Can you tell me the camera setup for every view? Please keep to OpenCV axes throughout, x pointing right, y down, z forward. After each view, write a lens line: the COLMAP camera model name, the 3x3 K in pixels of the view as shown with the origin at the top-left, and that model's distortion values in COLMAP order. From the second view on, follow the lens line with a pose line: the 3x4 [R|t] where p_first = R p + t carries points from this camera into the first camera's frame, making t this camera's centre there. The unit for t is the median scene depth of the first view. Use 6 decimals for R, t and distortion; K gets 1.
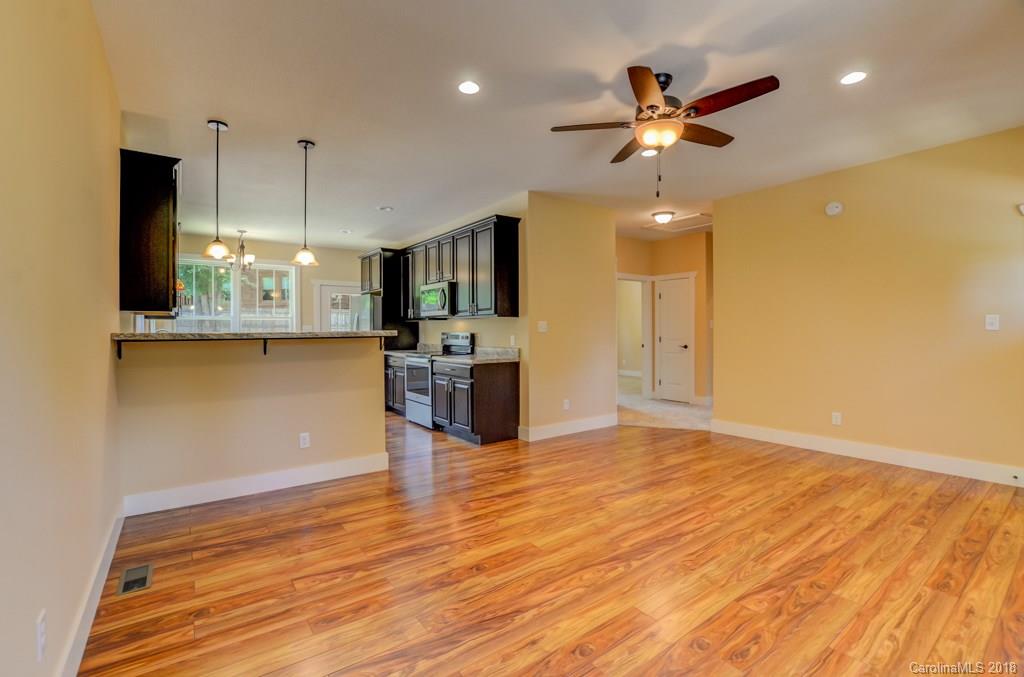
lens RADIAL K [[448.9, 0, 506.3], [0, 448.9, 335.1], [0, 0, 1]] dist [-0.030708, 0.005592]
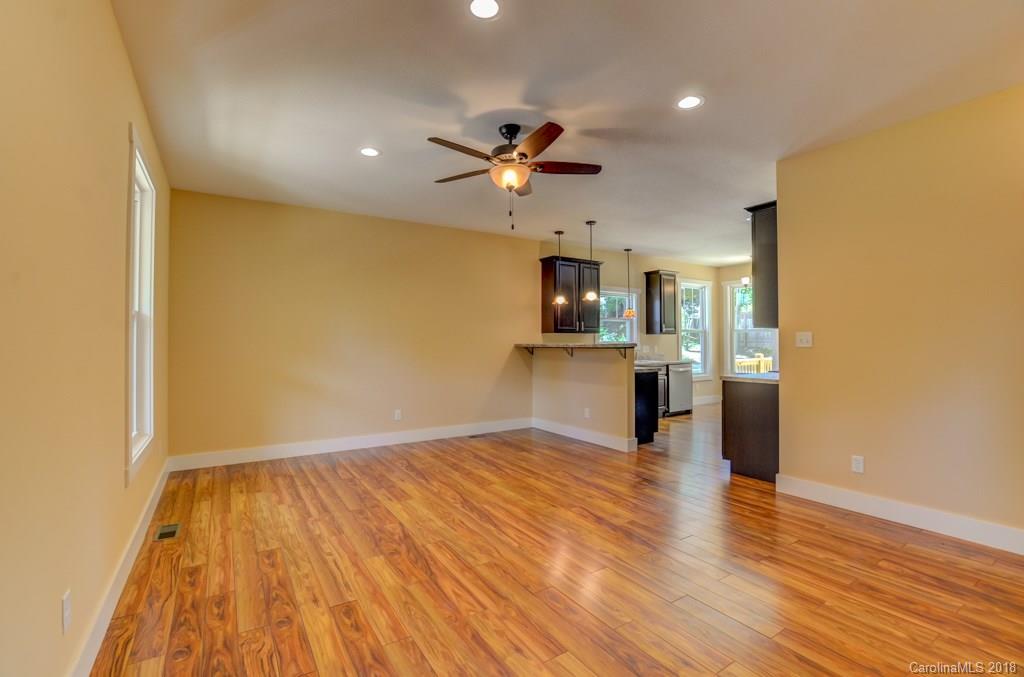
lens RADIAL K [[448.9, 0, 510.2], [0, 448.9, 335.8], [0, 0, 1]] dist [-0.030708, 0.005592]
pose [[-0.052947, -0.009966, -0.998548, 1.714363], [-0.010319, 0.999902, -0.009433, -0.028121], [0.998544, 0.009804, -0.053045, 1.220116]]
